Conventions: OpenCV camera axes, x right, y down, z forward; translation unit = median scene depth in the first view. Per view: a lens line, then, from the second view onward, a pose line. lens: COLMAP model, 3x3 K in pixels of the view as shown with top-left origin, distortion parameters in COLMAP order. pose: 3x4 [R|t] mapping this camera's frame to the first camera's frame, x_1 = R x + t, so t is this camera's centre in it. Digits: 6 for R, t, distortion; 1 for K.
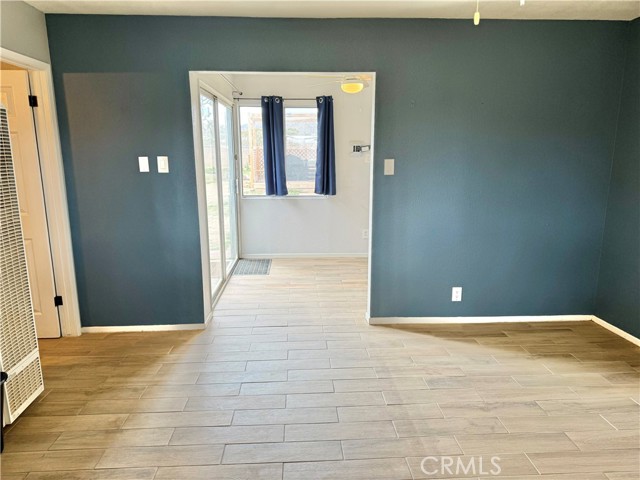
lens RADIAL K [[452.1, 0, 320.0], [0, 452.1, 240.0], [0, 0, 1]] dist [0.098251, -0.101837]
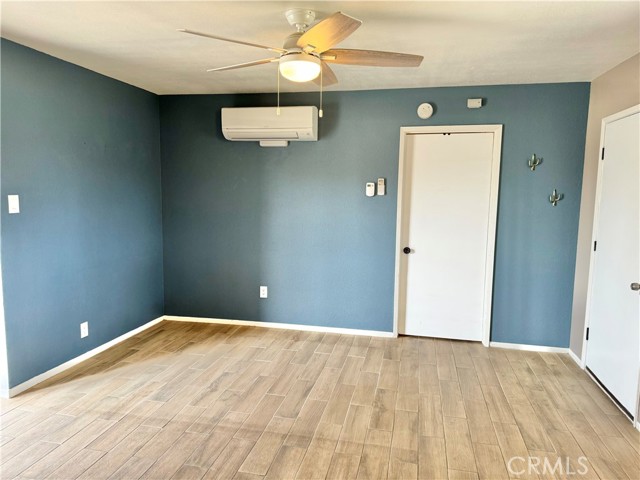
lens RADIAL K [[454.4, 0, 320.5], [0, 454.4, 240.7], [0, 0, 1]] dist [0.052216, -0.064180]
pose [[0.270997, -0.104453, 0.956896, -0.558700], [0.170325, 0.983612, 0.059133, -0.048642], [-0.947391, 0.146959, 0.284347, 0.231360]]
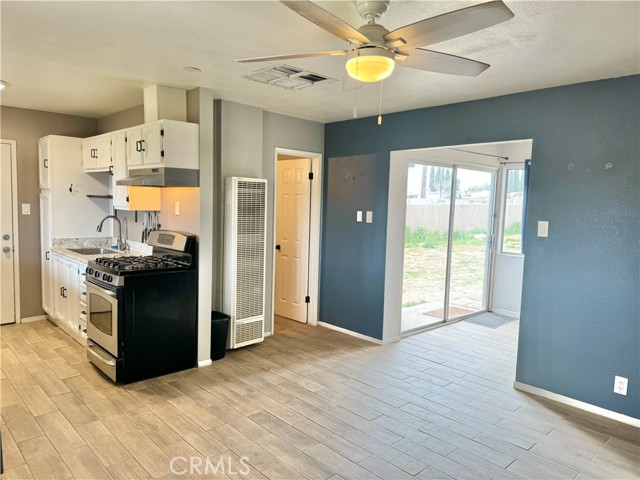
lens RADIAL K [[448.0, 0, 321.0], [0, 448.0, 242.3], [0, 0, 1]] dist [0.073347, -0.095676]
pose [[0.644378, 0.088244, -0.759599, 0.627577], [-0.180479, 0.982808, -0.038928, -0.008401], [0.743105, 0.162176, 0.649226, 0.013131]]
